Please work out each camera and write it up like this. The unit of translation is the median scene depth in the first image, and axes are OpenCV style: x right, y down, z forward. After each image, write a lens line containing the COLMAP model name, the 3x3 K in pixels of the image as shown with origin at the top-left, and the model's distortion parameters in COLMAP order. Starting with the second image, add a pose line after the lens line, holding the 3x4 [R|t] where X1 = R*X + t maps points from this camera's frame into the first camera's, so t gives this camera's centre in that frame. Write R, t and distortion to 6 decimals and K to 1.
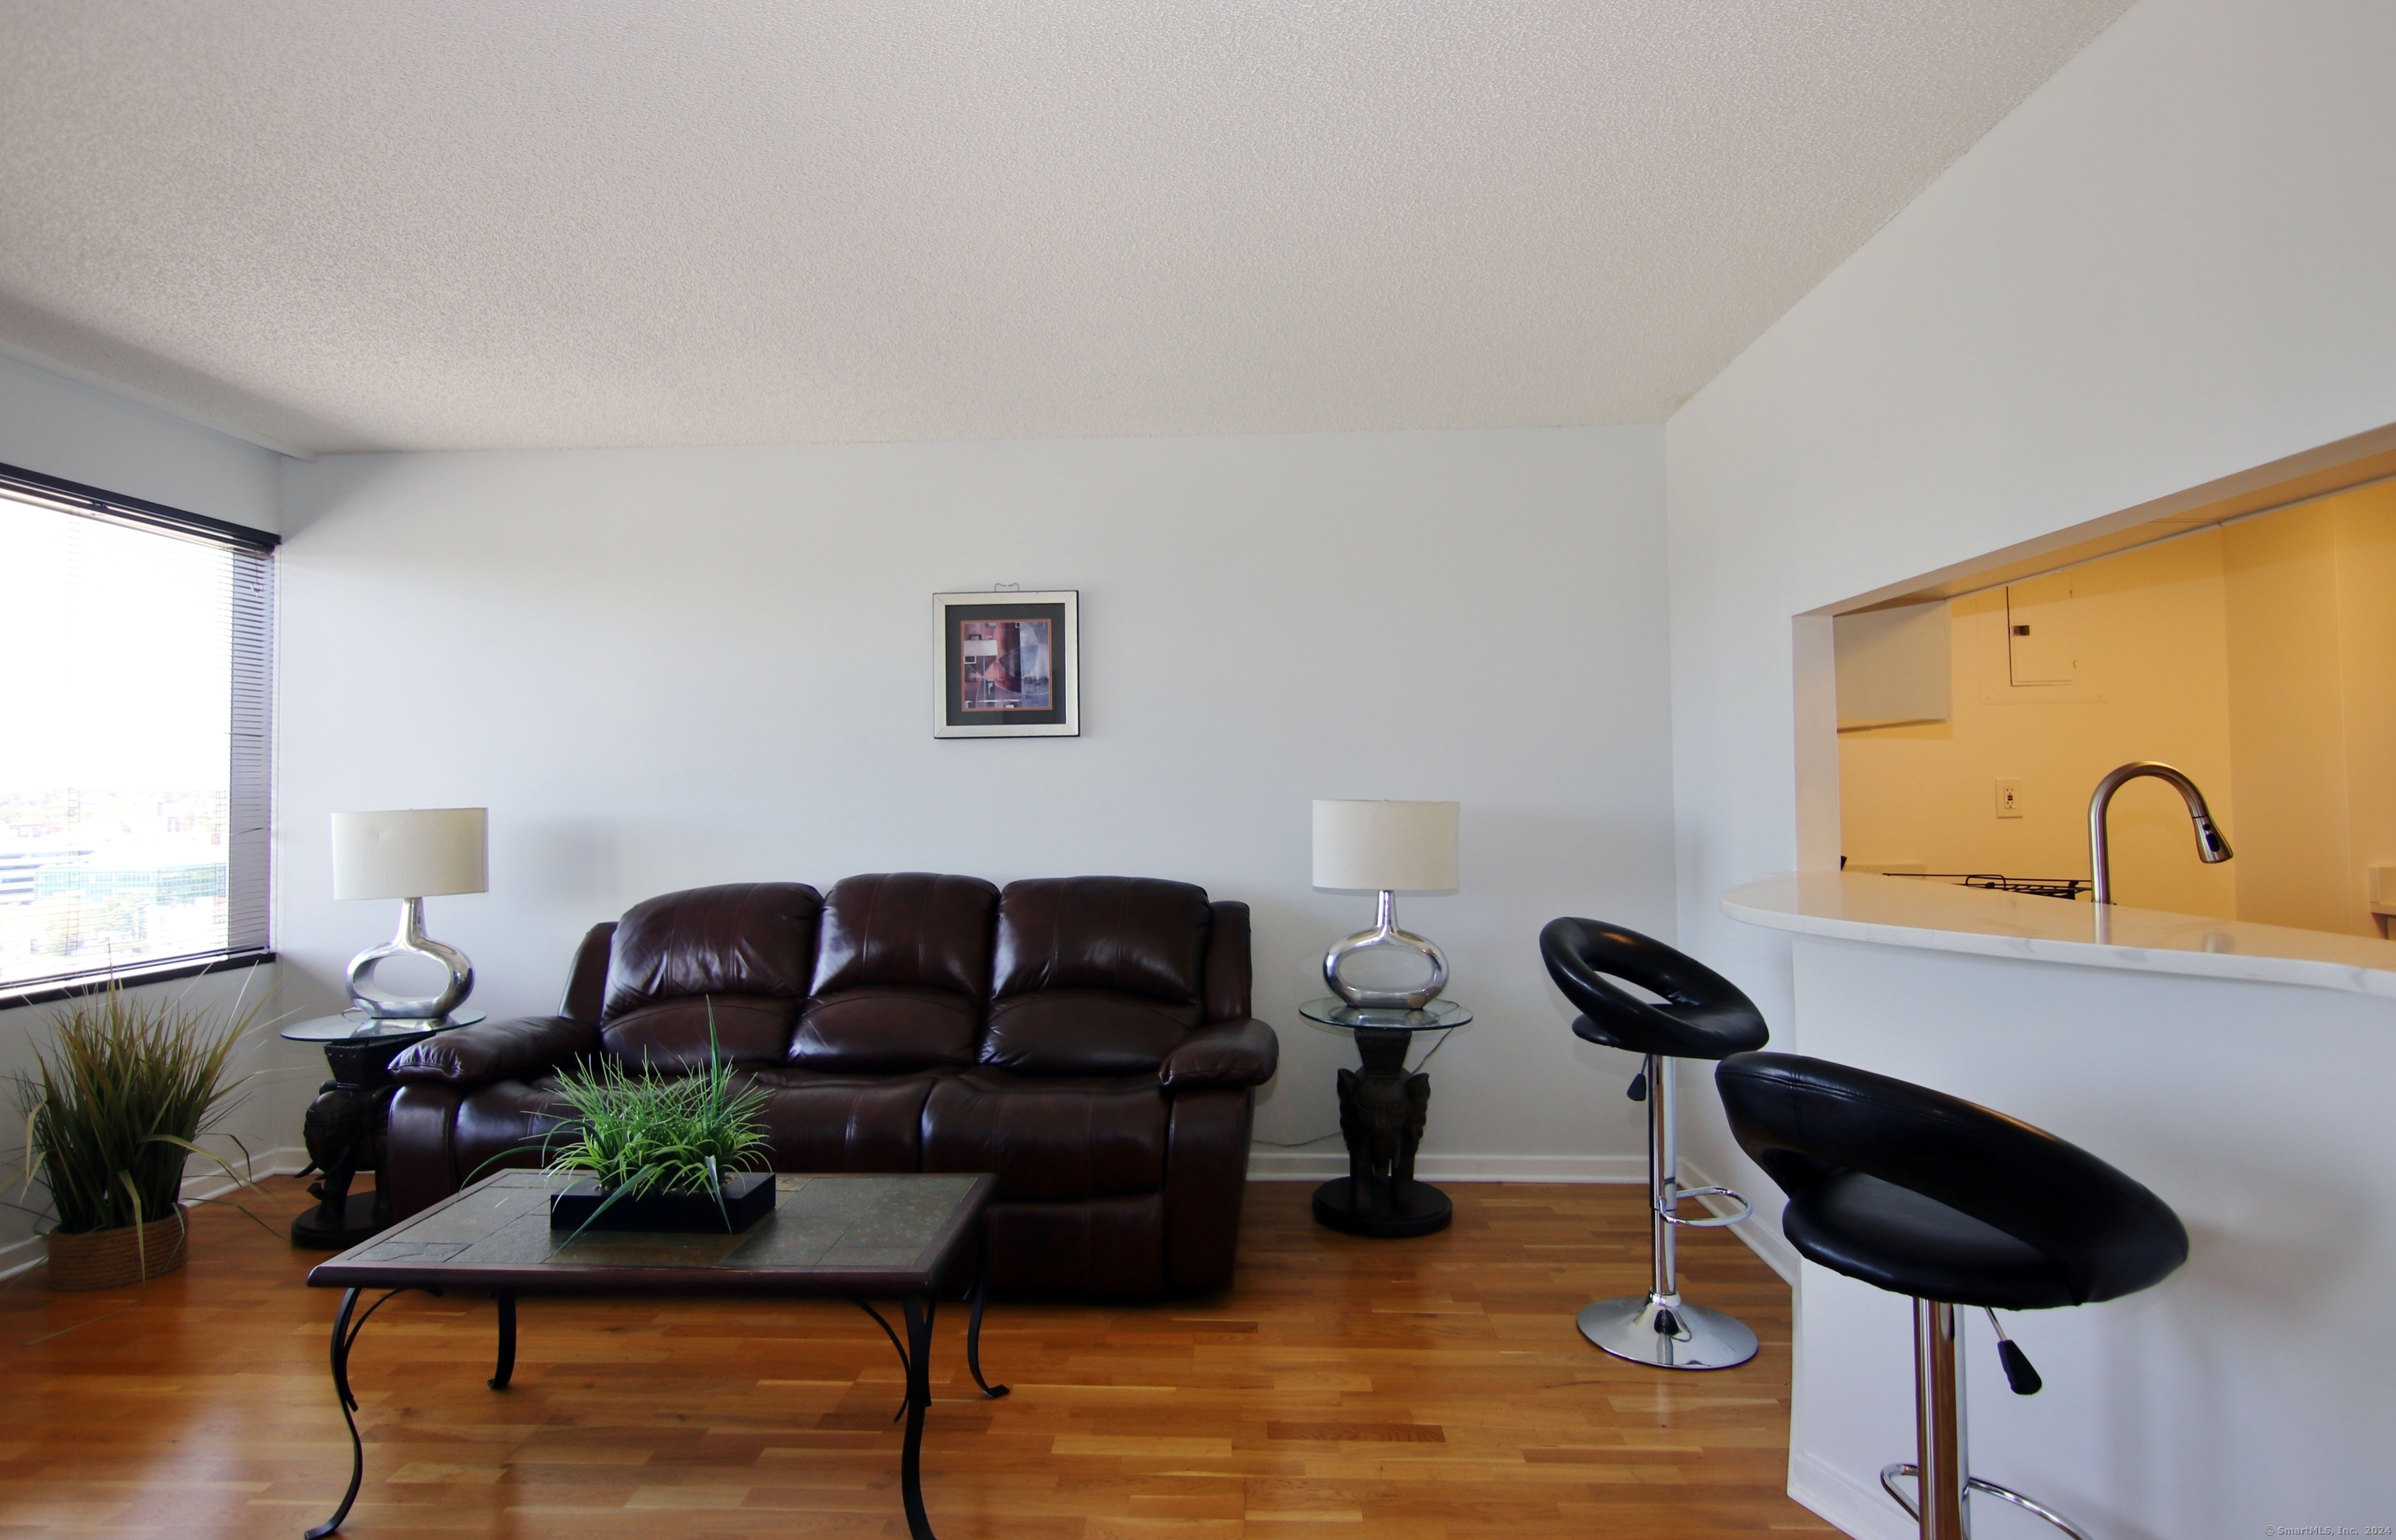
lens RADIAL K [[1261.2, 0, 1190.9], [0, 1261.2, 747.2], [0, 0, 1]] dist [0.001039, -0.000126]
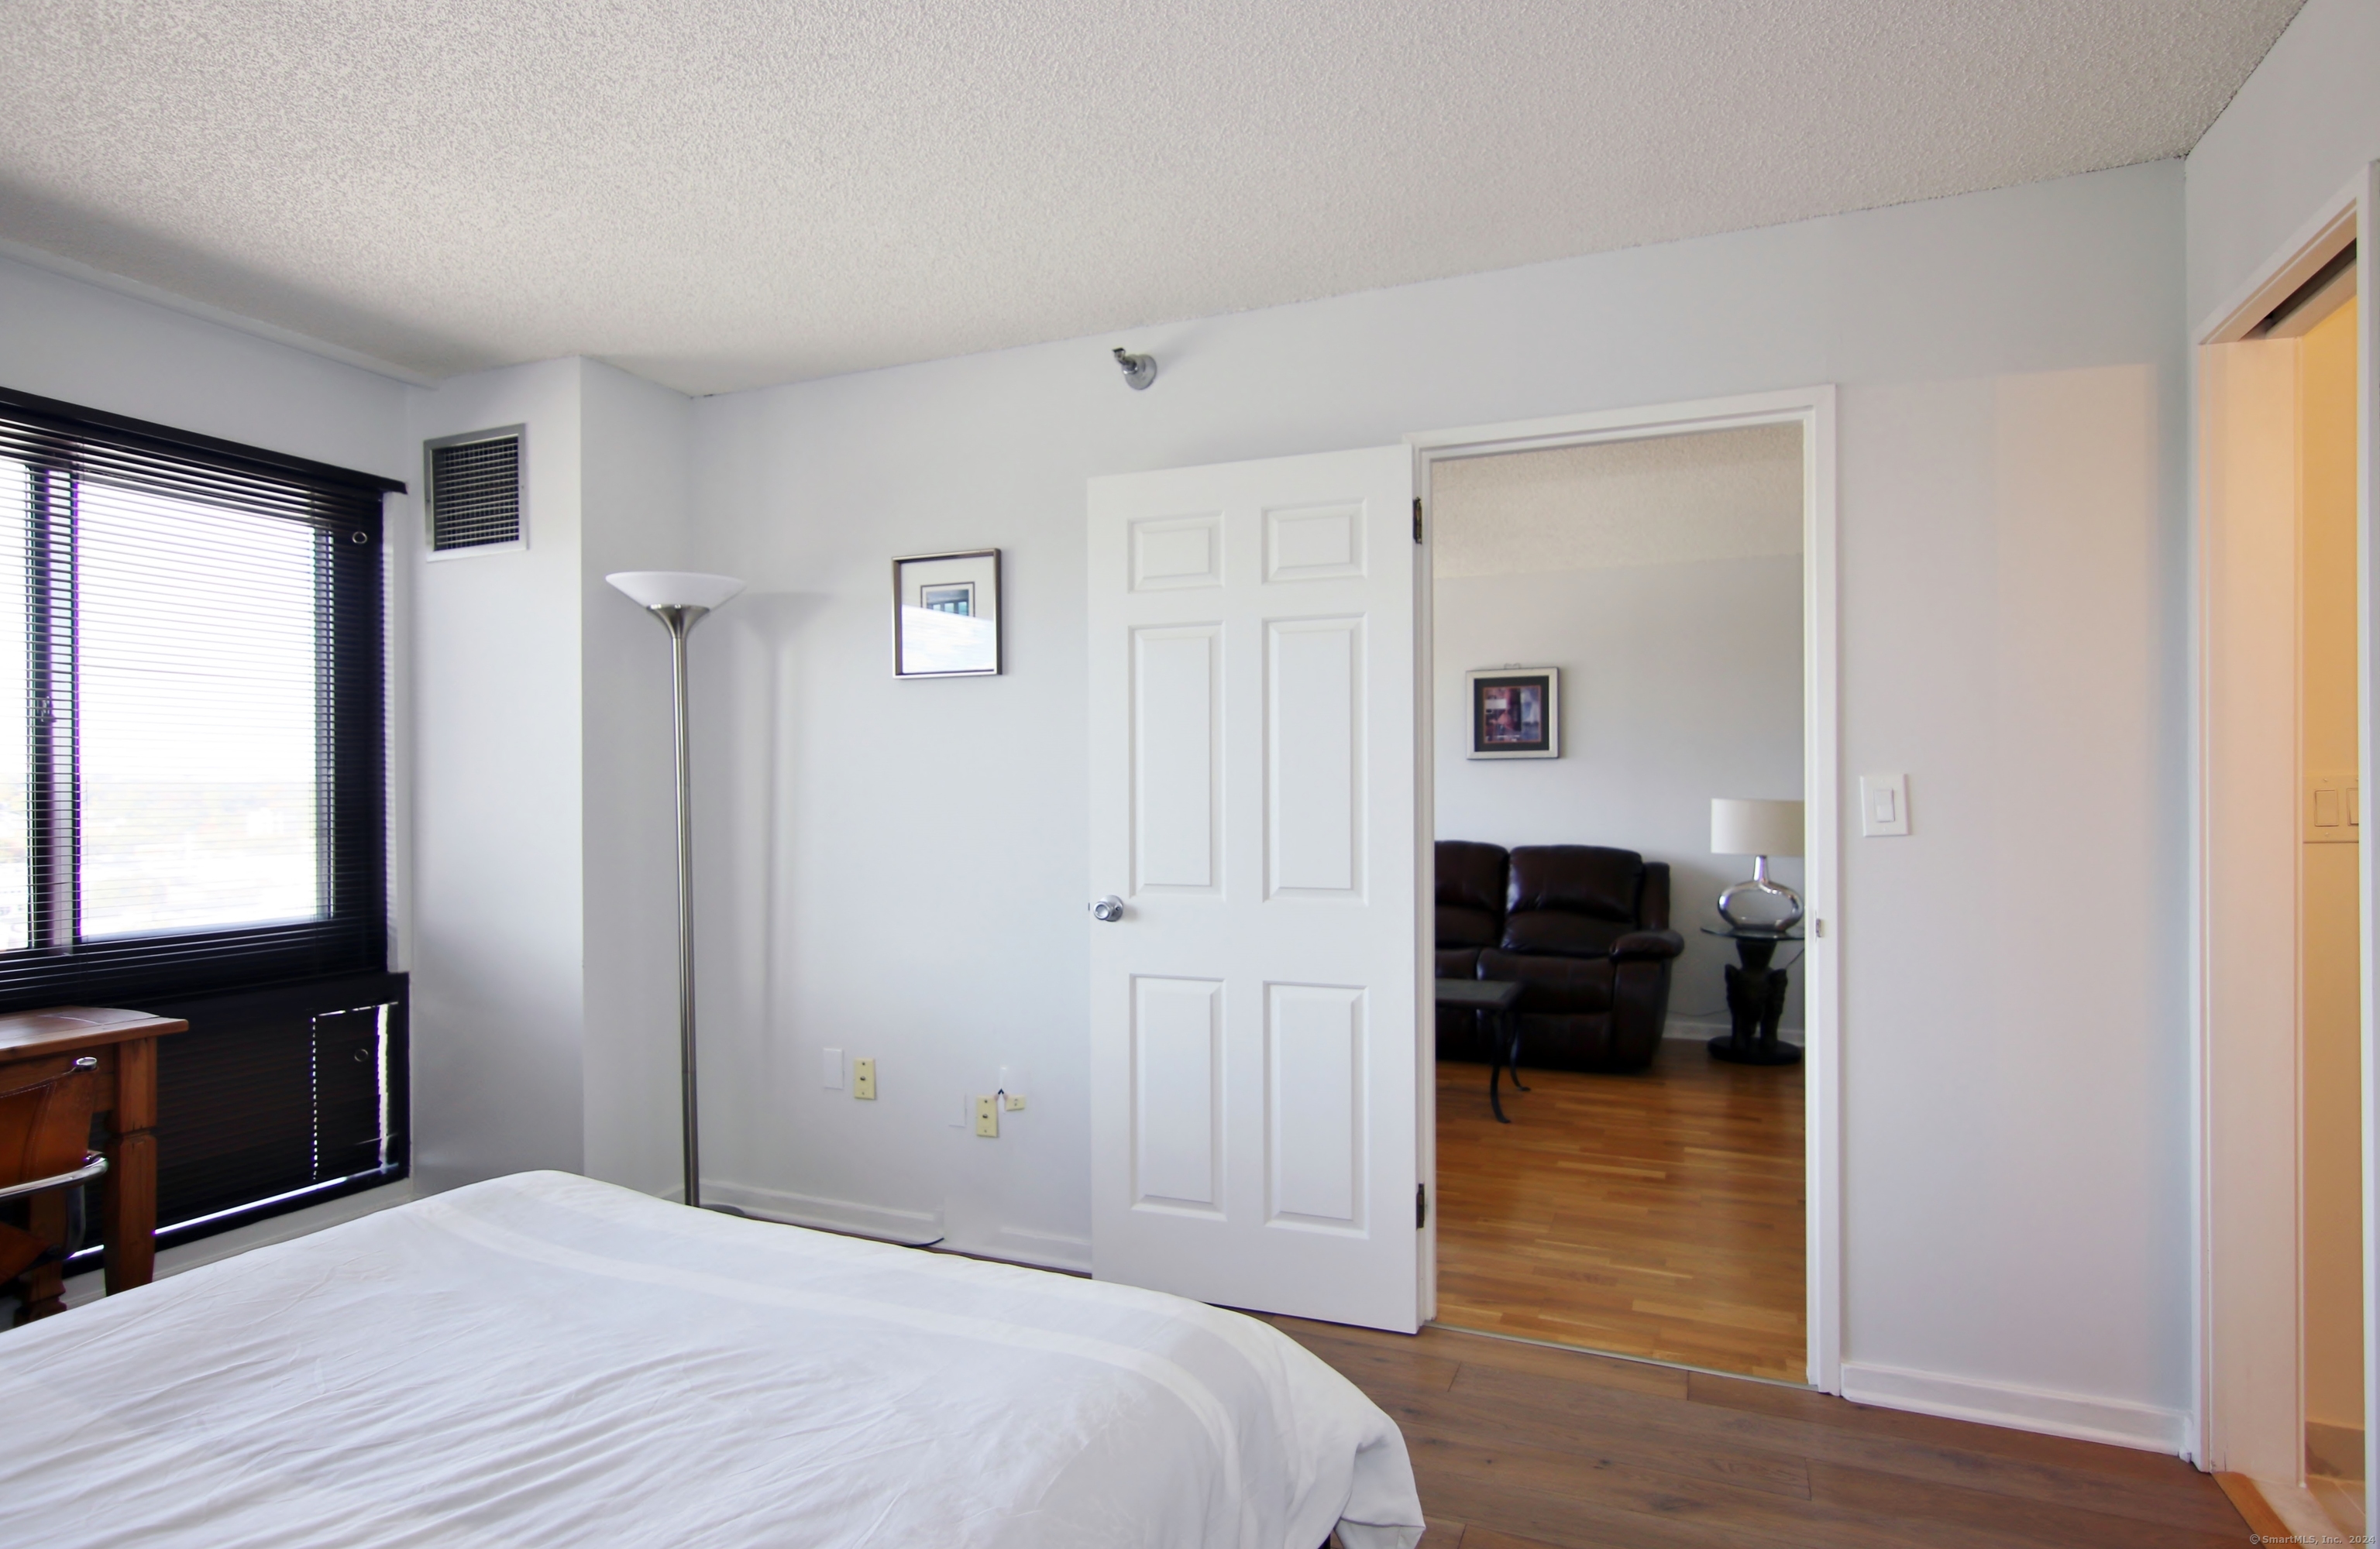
lens RADIAL K [[1244.4, 0, 1191.5], [0, 1244.4, 798.2], [0, 0, 1]] dist [-0.000239, 0.000660]
pose [[0.940340, 0.008975, -0.340117, 0.011819], [0.005102, 0.999168, 0.040471, -0.024700], [0.340197, -0.039792, 0.939512, -0.659857]]
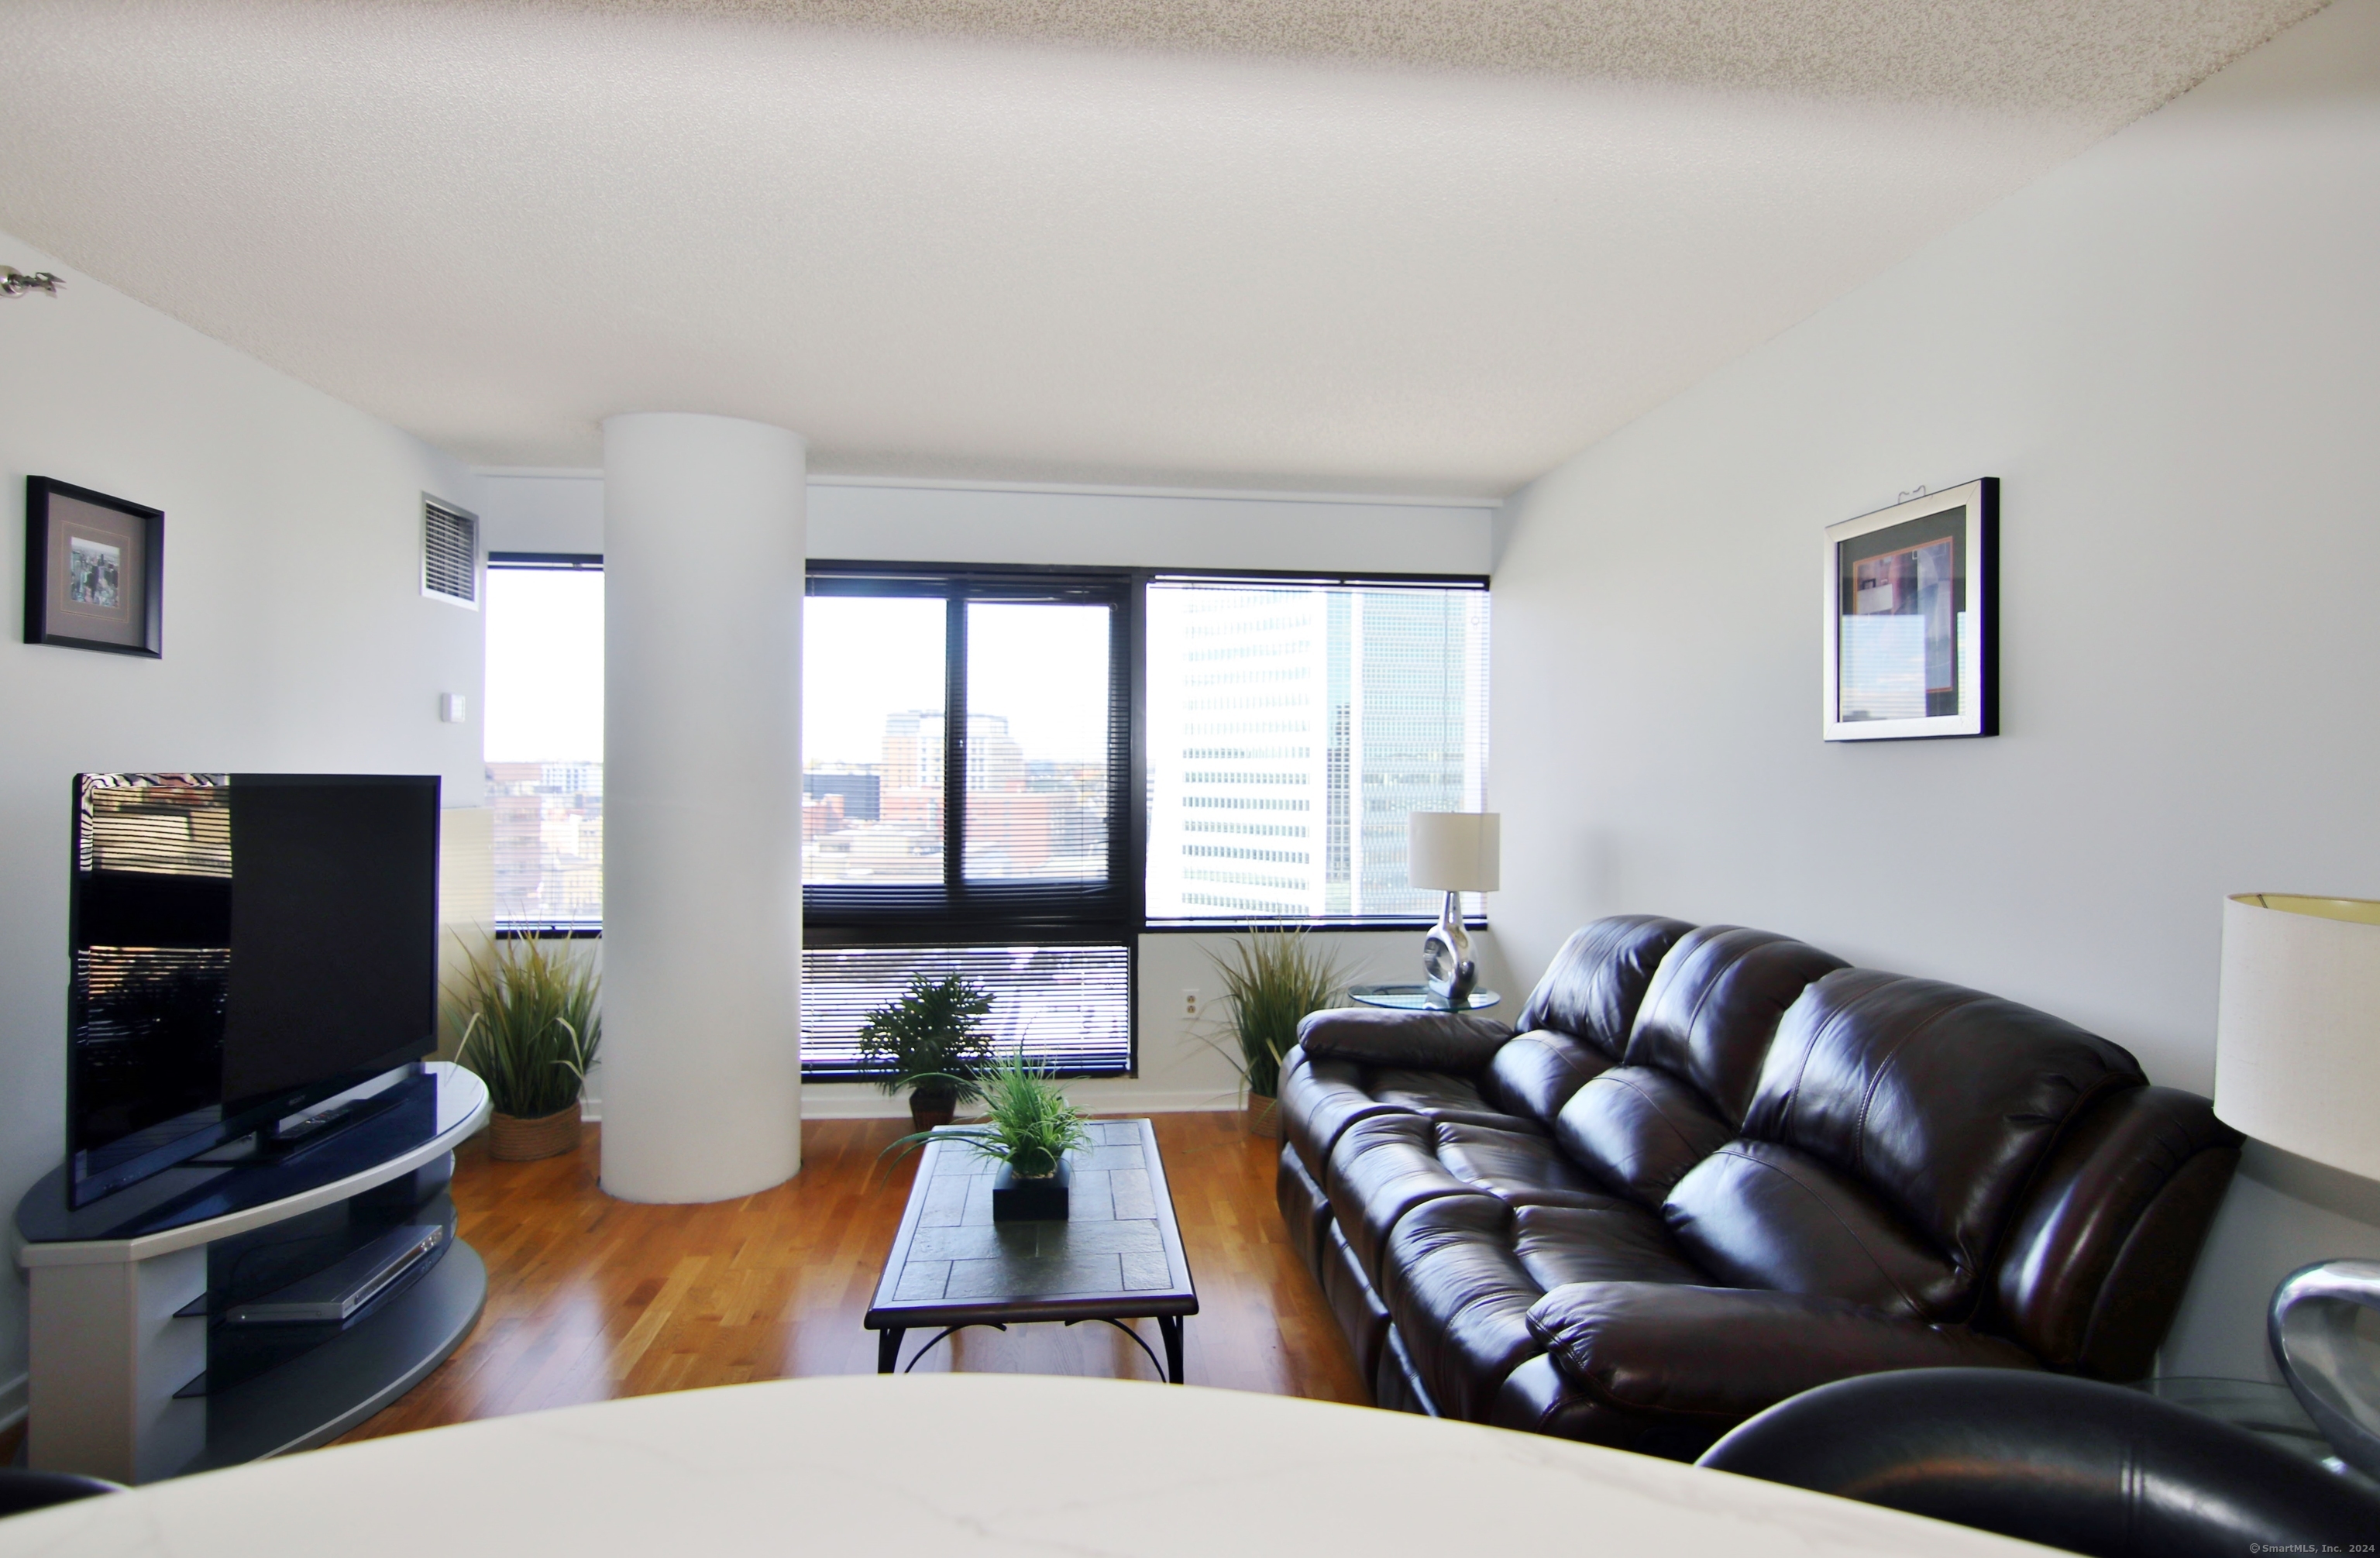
lens RADIAL K [[1227.3, 0, 1195.5], [0, 1227.3, 762.6], [0, 0, 1]] dist [-0.002210, 0.000677]
pose [[0.157800, 0.008175, -0.987437, 0.401125], [0.027925, 0.999529, 0.012738, -0.013522], [0.987076, -0.029584, 0.157497, 0.565753]]
